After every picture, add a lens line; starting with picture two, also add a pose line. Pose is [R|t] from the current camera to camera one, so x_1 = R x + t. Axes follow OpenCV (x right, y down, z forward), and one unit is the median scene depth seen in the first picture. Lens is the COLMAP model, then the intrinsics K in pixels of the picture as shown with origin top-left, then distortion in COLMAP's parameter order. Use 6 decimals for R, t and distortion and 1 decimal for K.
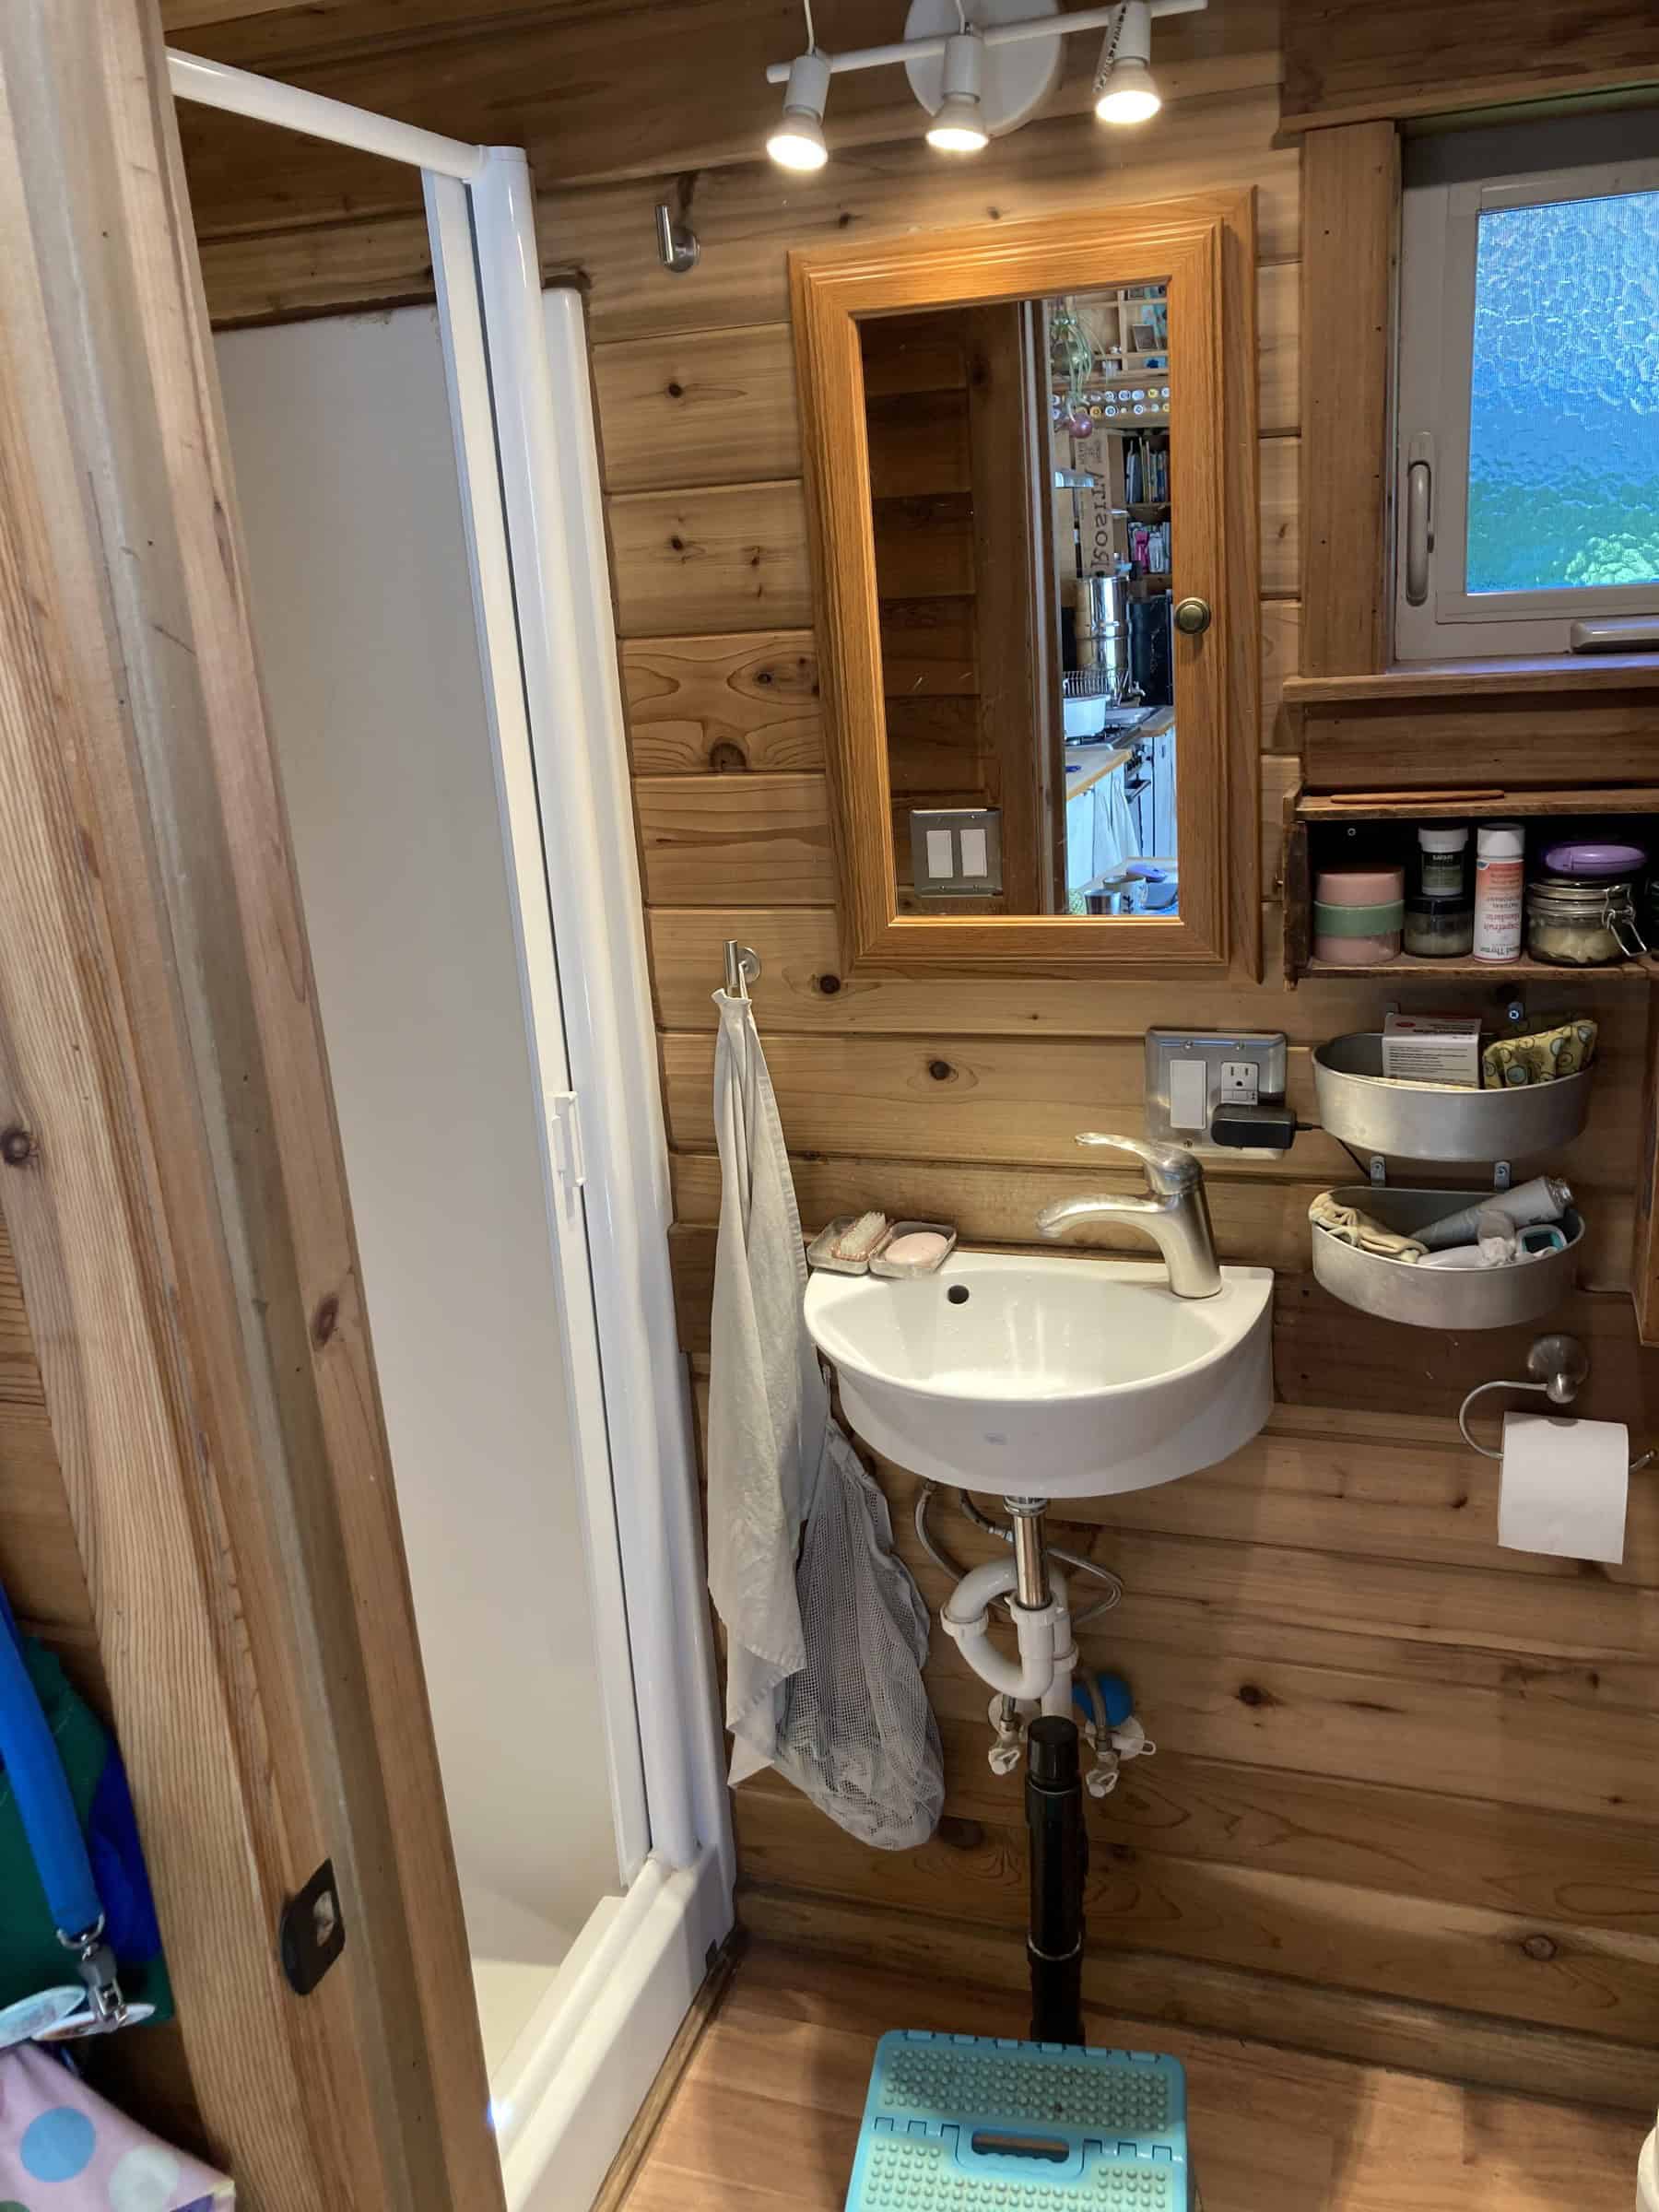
lens RADIAL K [[1833.1, 0, 833.3], [0, 1833.1, 1097.2], [0, 0, 1]] dist [0.011571, 0.006857]
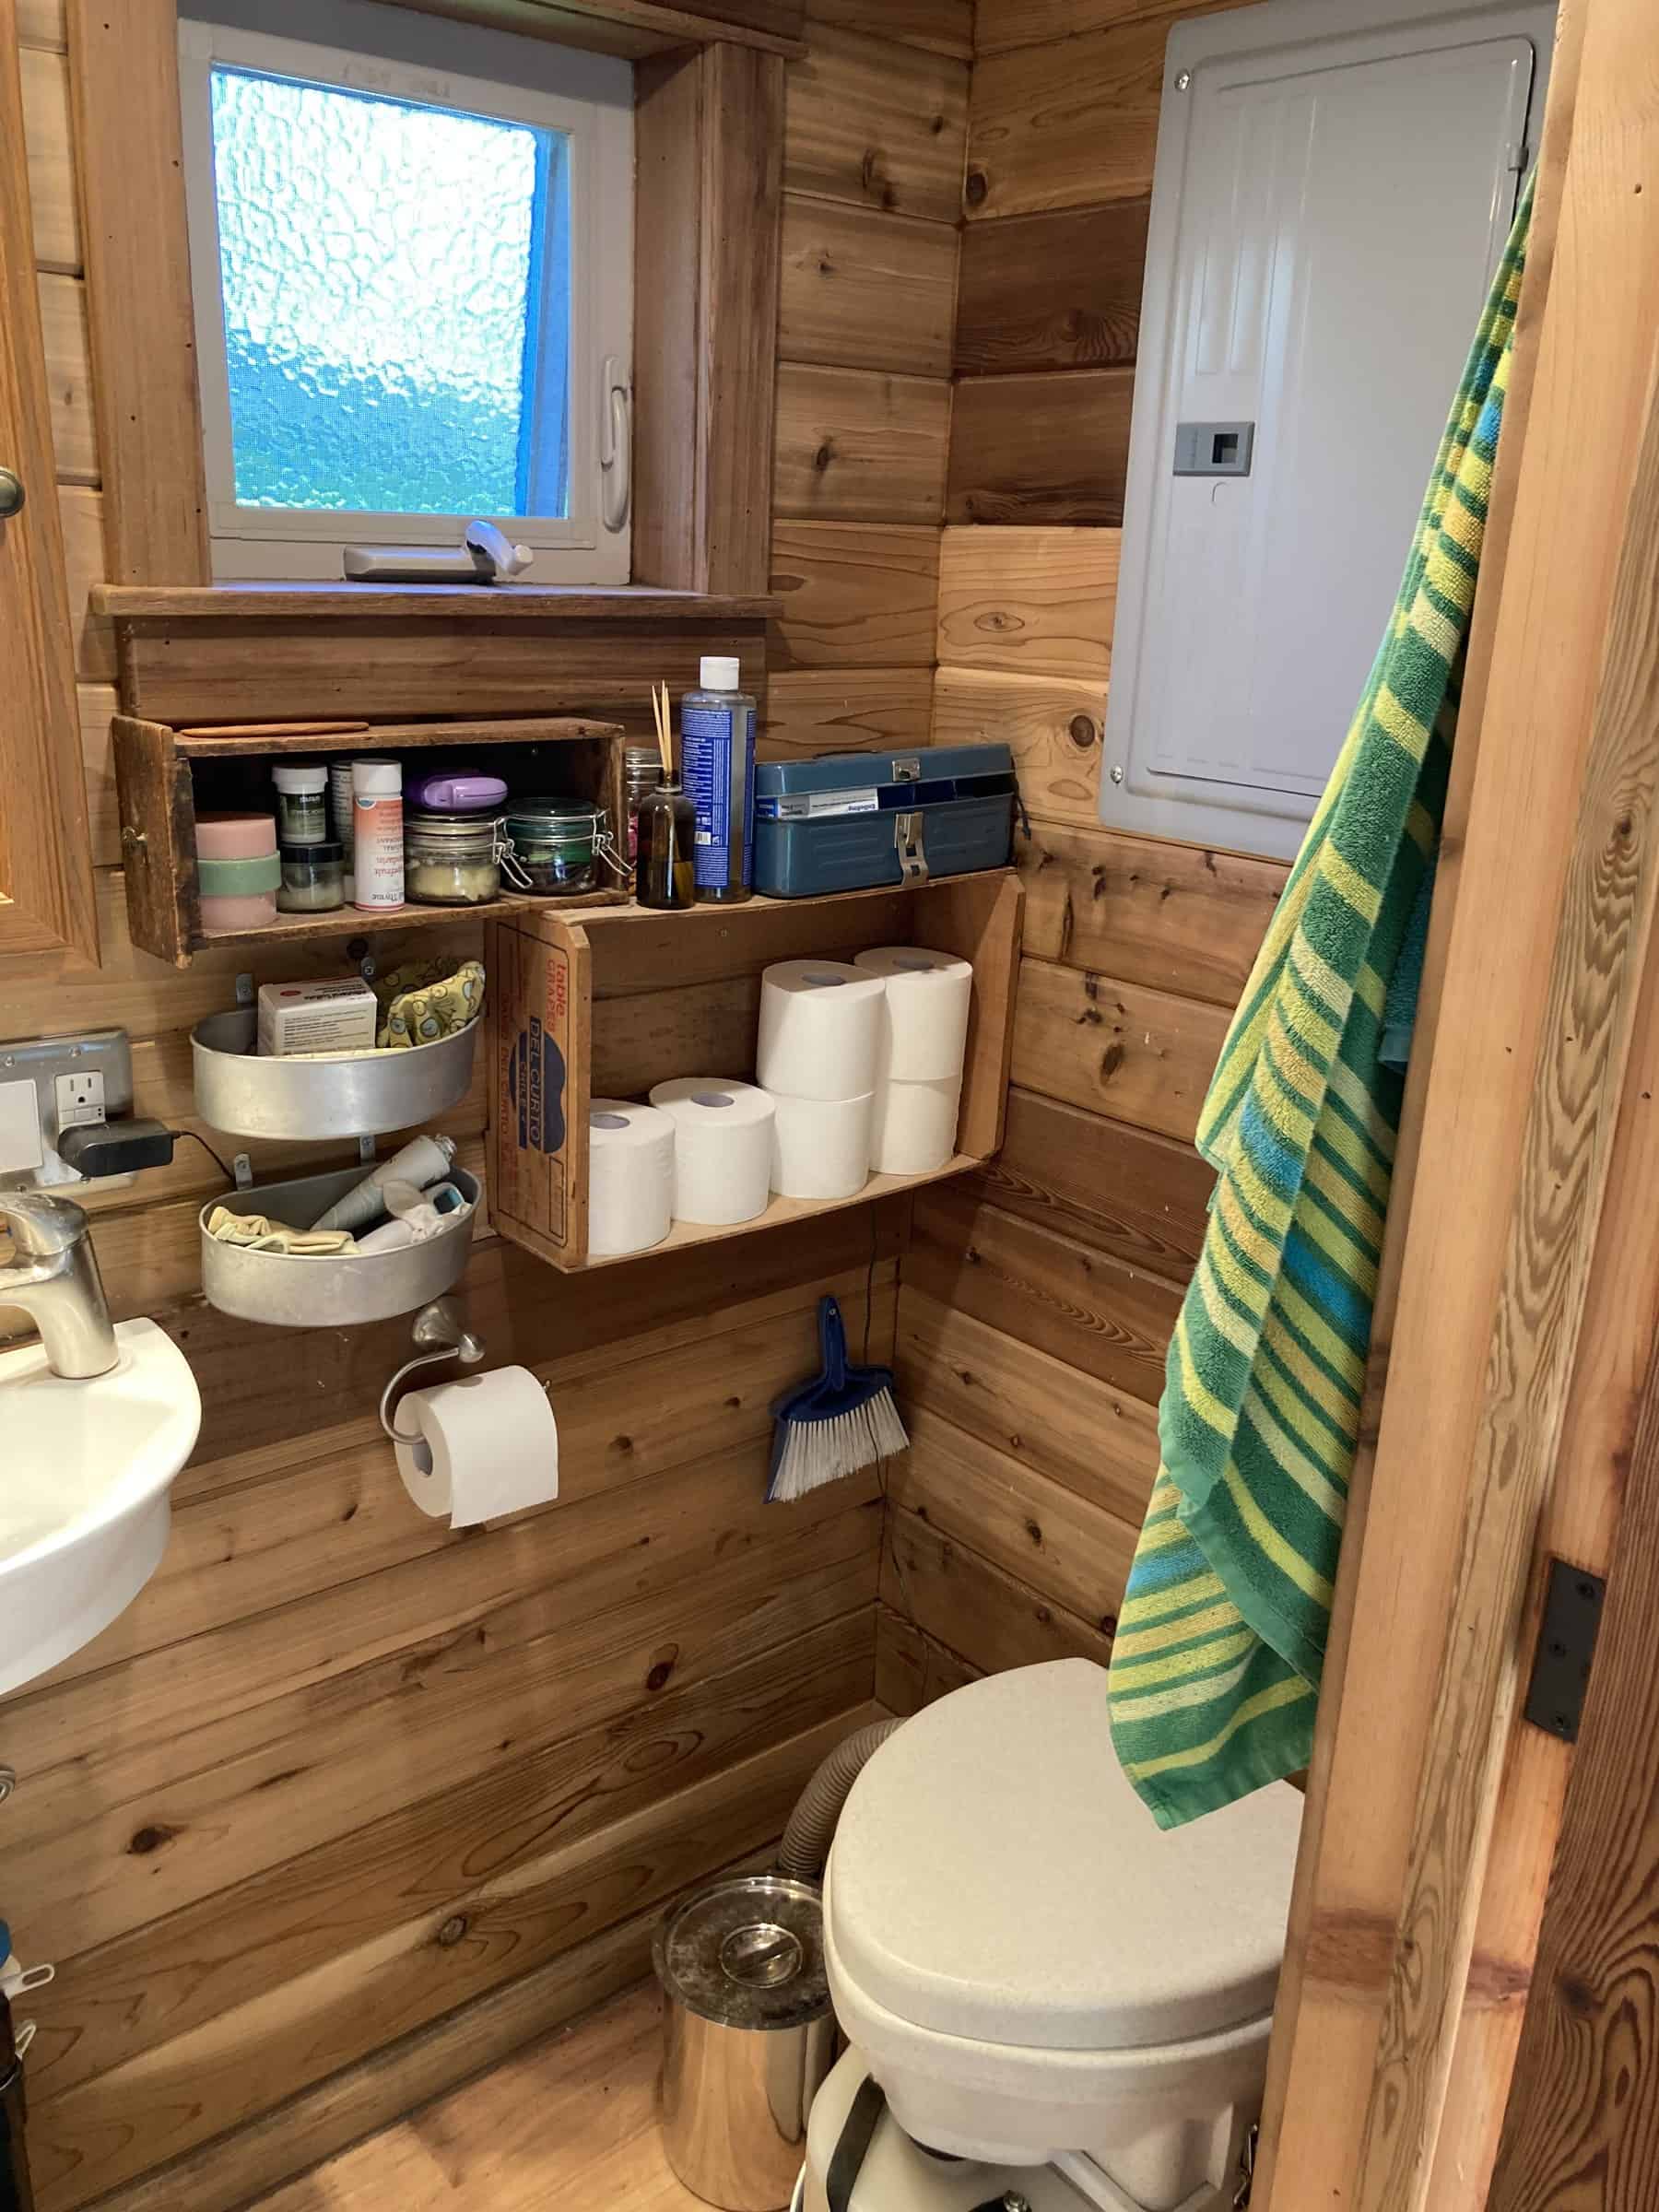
lens RADIAL K [[1833.1, 0, 832.5], [0, 1833.1, 1113.6], [0, 0, 1]] dist [0.011571, 0.006857]
pose [[0.514046, -0.173303, 0.840073, -0.301405], [0.180705, 0.979277, 0.091446, -0.016500], [-0.838512, 0.104798, 0.534710, 0.317367]]
